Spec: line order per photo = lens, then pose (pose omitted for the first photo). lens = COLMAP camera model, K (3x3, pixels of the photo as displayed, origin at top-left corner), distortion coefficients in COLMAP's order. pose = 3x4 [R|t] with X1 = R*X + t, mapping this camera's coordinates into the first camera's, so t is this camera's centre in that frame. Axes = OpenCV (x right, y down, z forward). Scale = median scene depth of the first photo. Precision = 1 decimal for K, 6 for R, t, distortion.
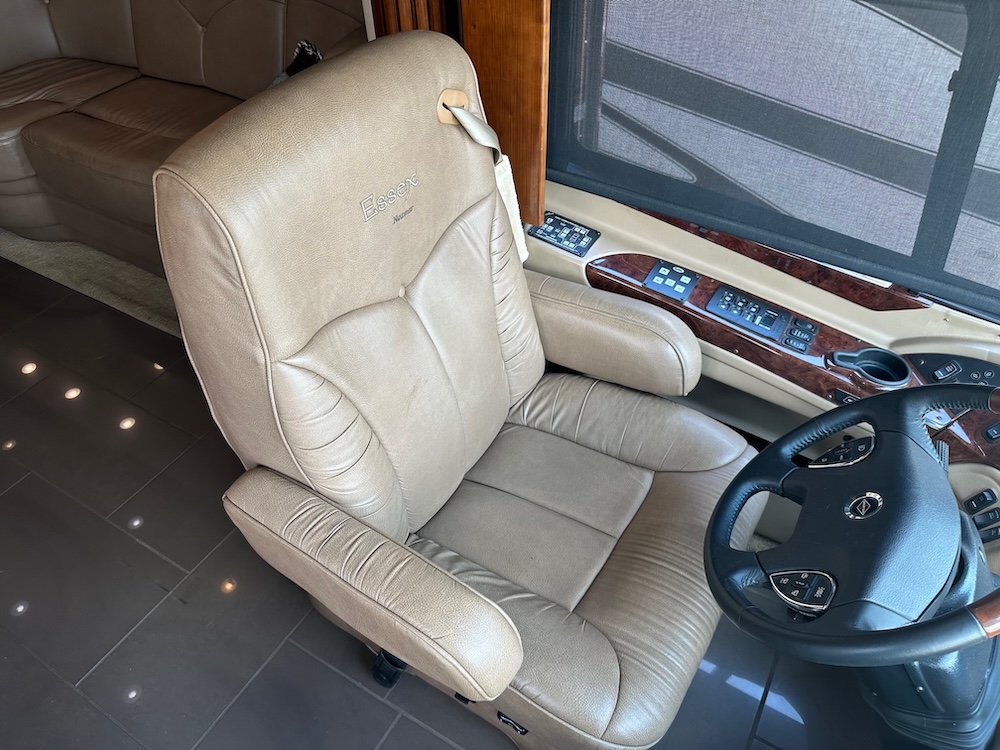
lens RADIAL K [[696.1, 0, 502.6], [0, 696.1, 367.5], [0, 0, 1]] dist [0.044718, -0.042450]
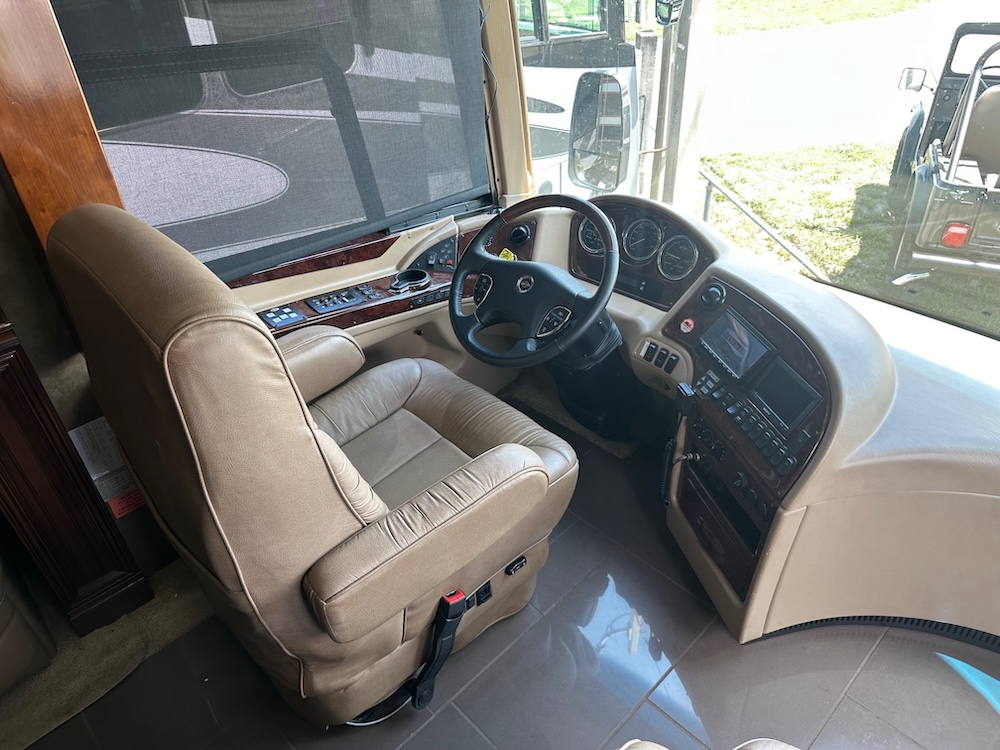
lens RADIAL K [[696.1, 0, 507.4], [0, 696.1, 378.3], [0, 0, 1]] dist [0.044718, -0.042450]
pose [[0.257325, -0.557721, 0.789133, -0.759914], [0.682308, 0.683145, 0.260323, -0.103473], [-0.684280, 0.471444, 0.556328, 0.062100]]
